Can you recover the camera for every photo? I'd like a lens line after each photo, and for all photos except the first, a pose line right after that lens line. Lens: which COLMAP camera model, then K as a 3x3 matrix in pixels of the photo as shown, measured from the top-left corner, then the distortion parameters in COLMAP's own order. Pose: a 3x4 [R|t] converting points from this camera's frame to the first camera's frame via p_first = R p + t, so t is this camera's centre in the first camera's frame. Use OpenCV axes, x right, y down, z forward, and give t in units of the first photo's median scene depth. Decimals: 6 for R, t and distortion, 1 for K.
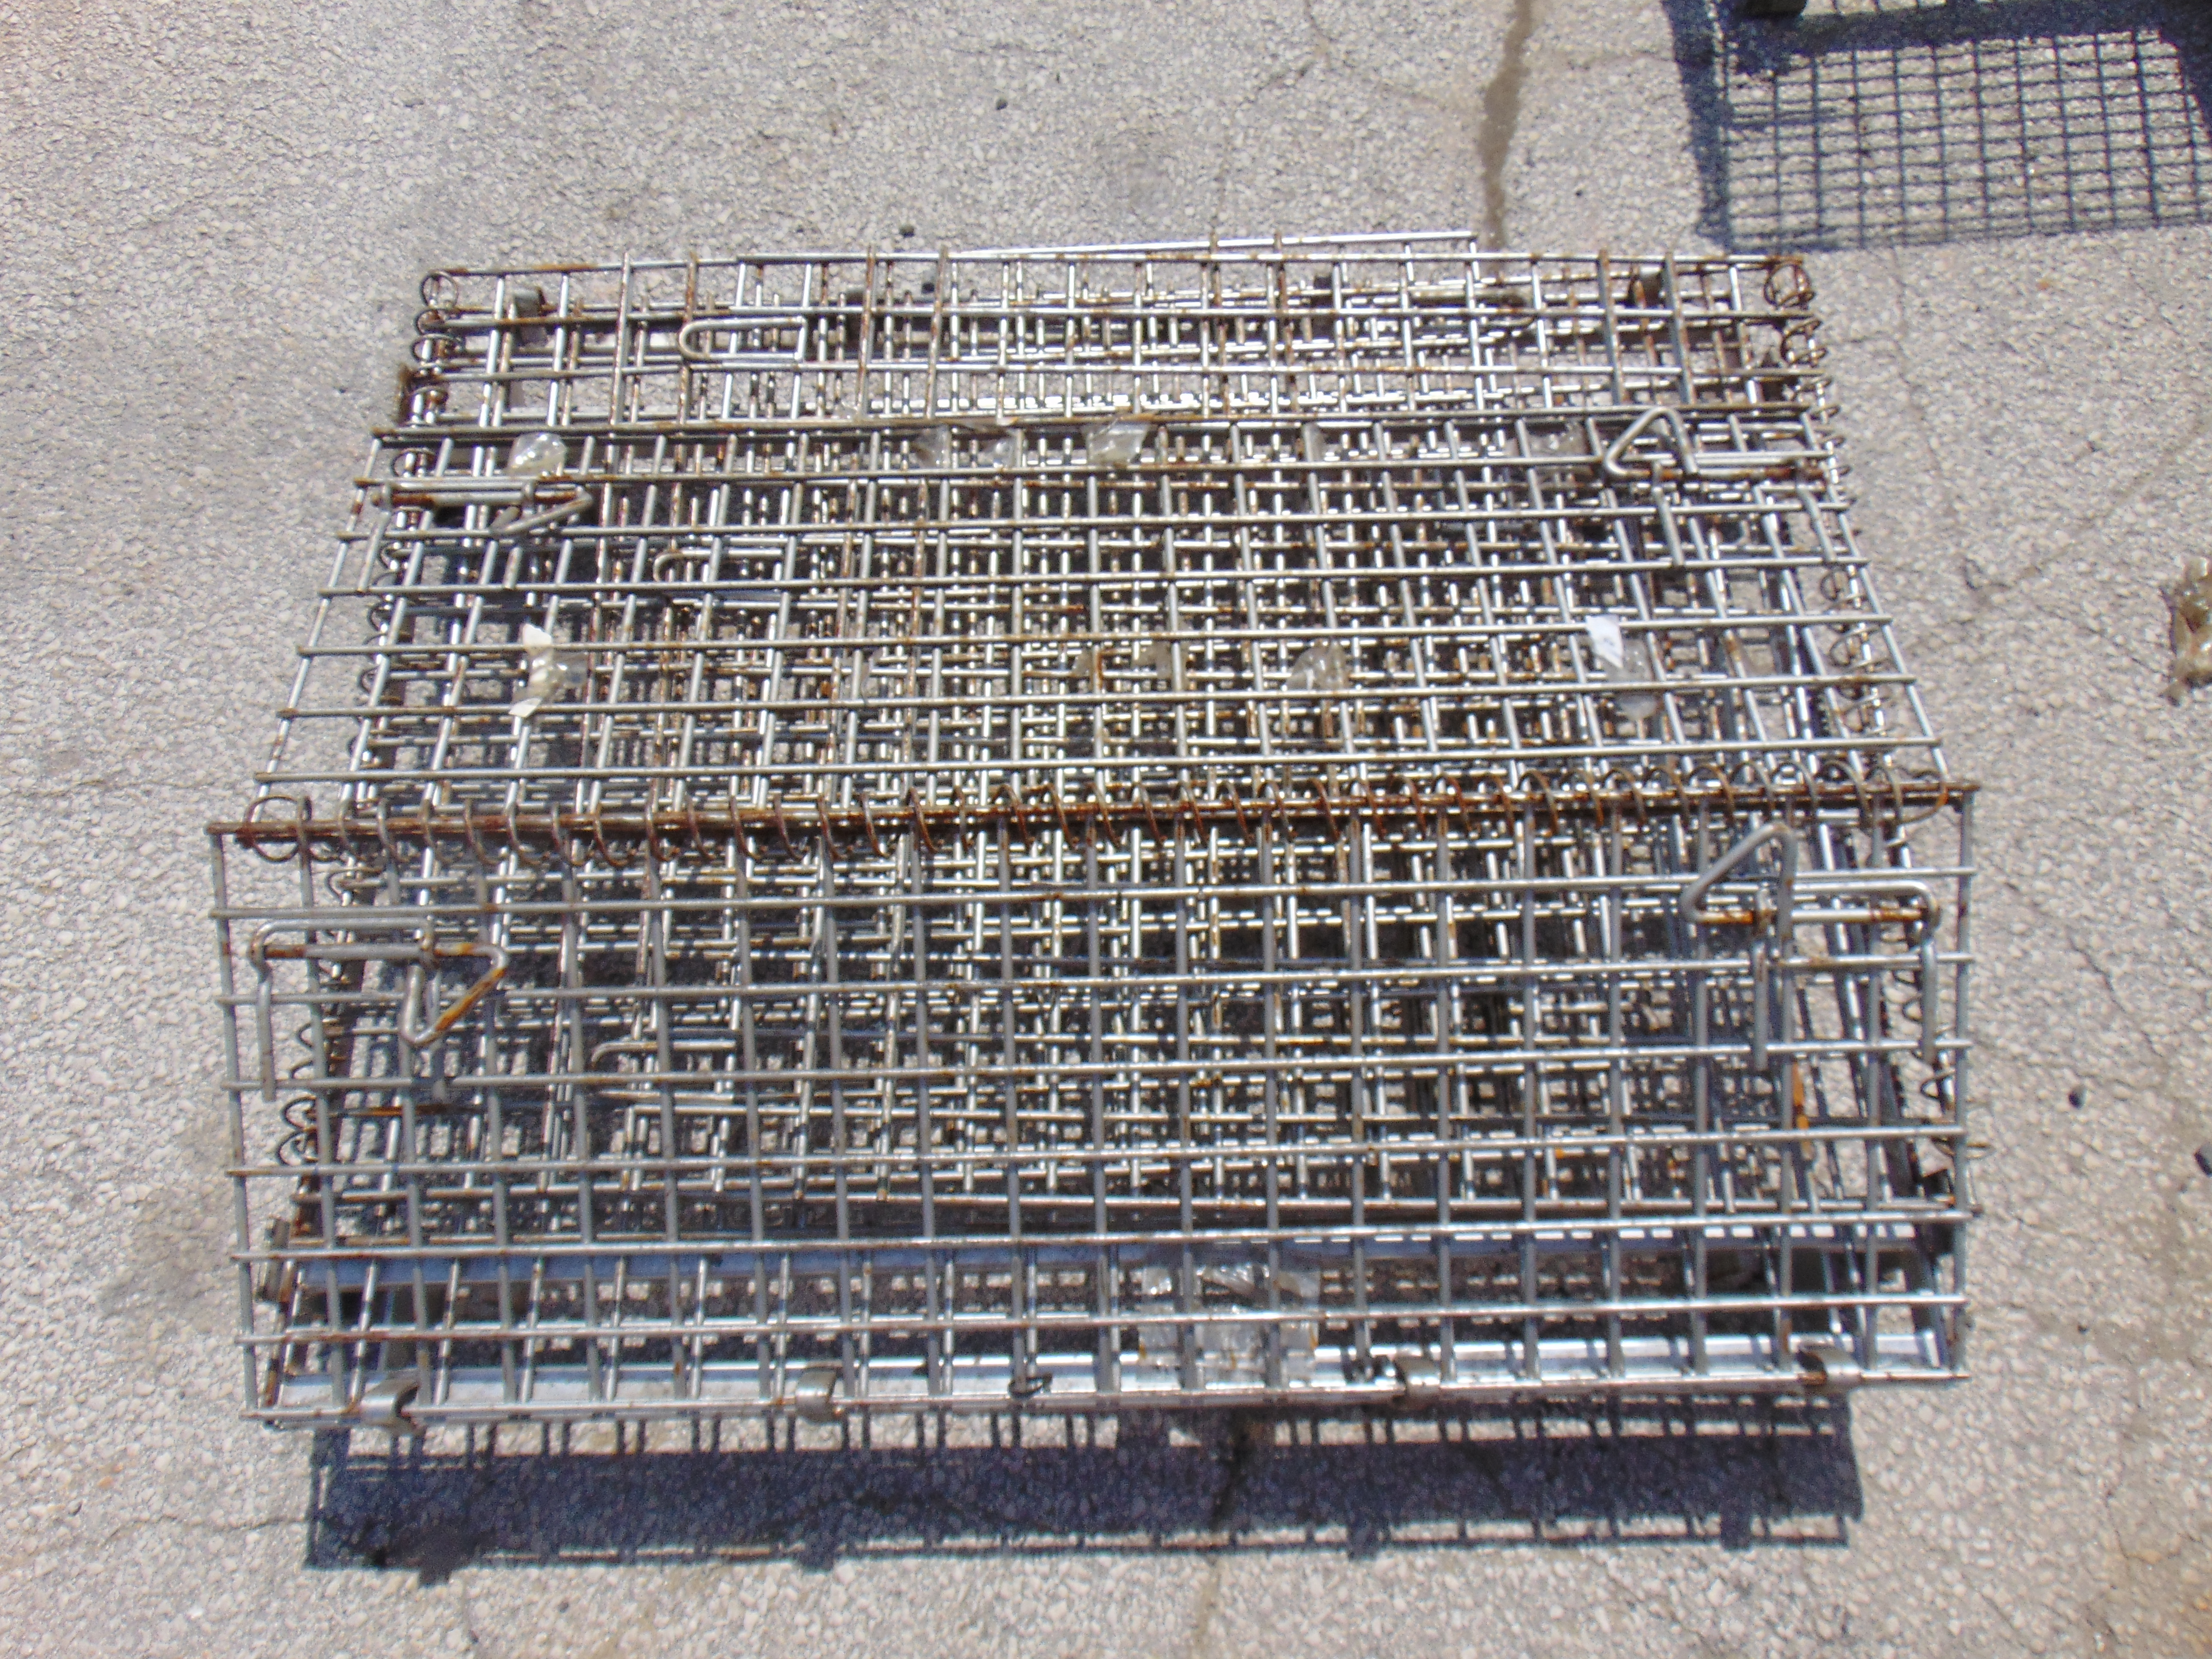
lens RADIAL K [[1686.4, 0, 1106.0], [0, 1686.4, 829.5], [0, 0, 1]] dist [0.016245, 0.007064]
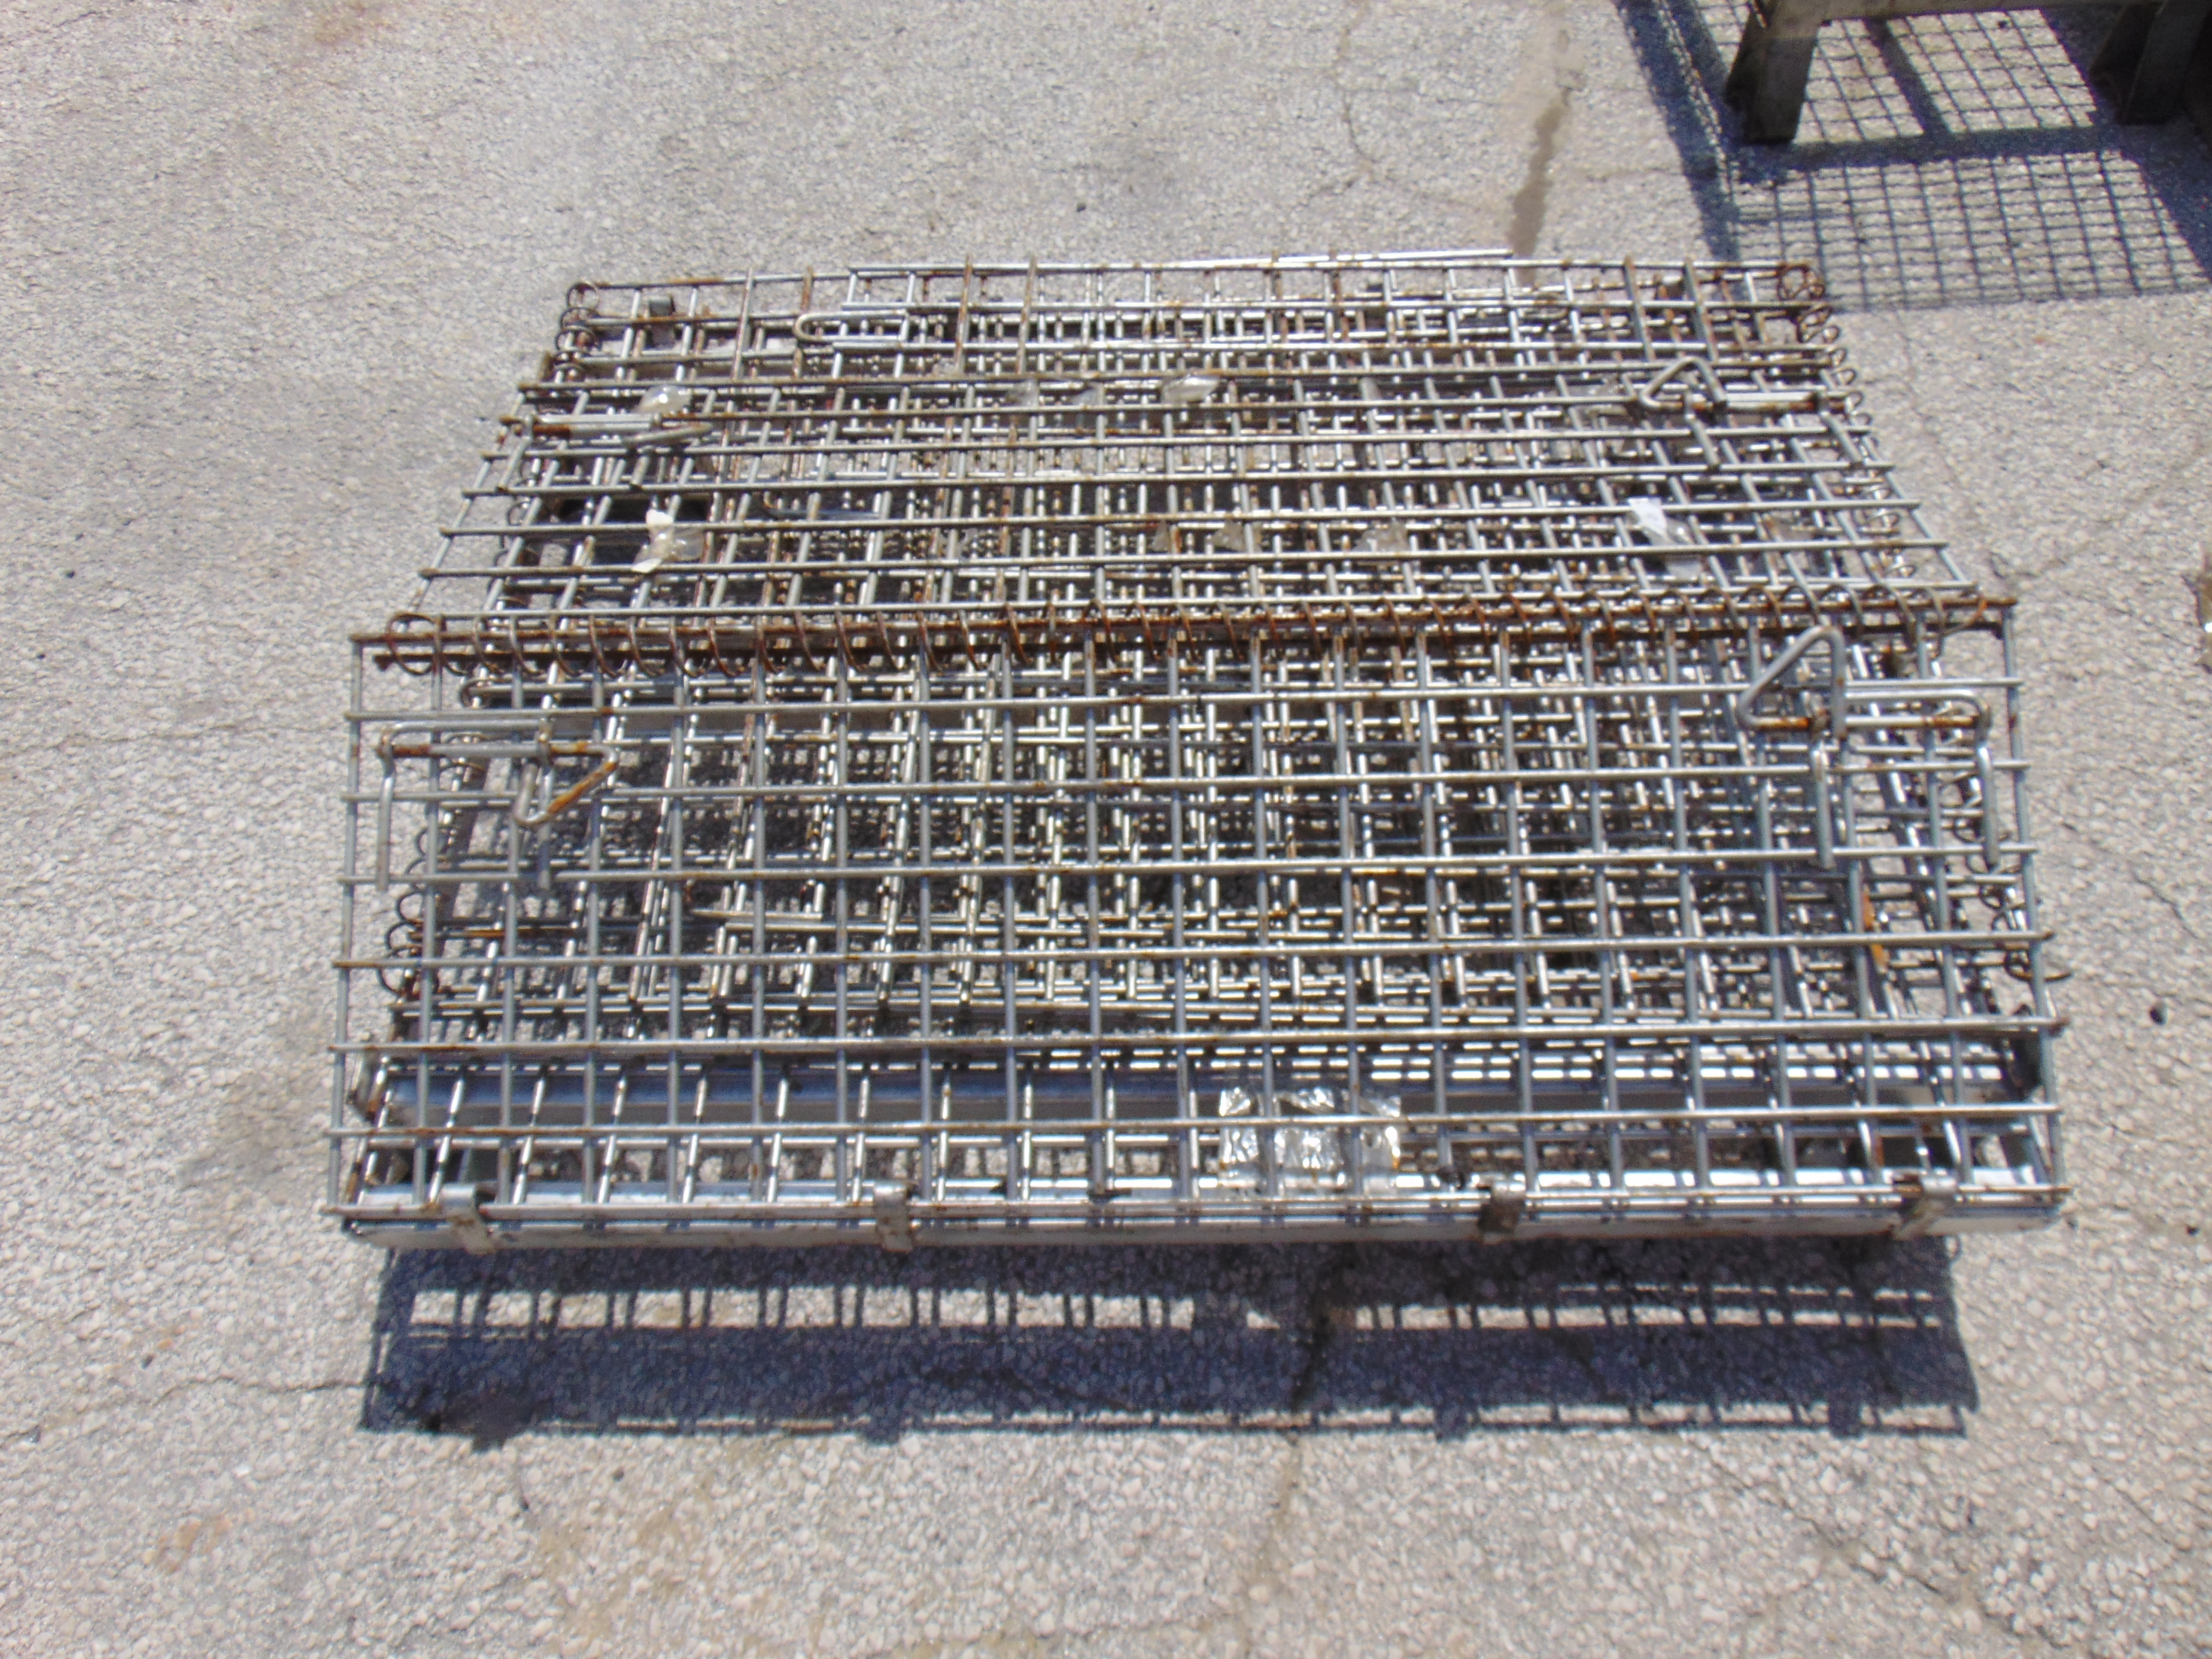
lens RADIAL K [[1686.4, 0, 1106.0], [0, 1686.4, 829.5], [0, 0, 1]] dist [0.016245, 0.007064]
pose [[0.999632, 0.003989, -0.026817, -0.017342], [-0.009661, 0.976596, -0.214864, 0.278557], [0.025332, 0.215044, 0.976276, -0.009307]]
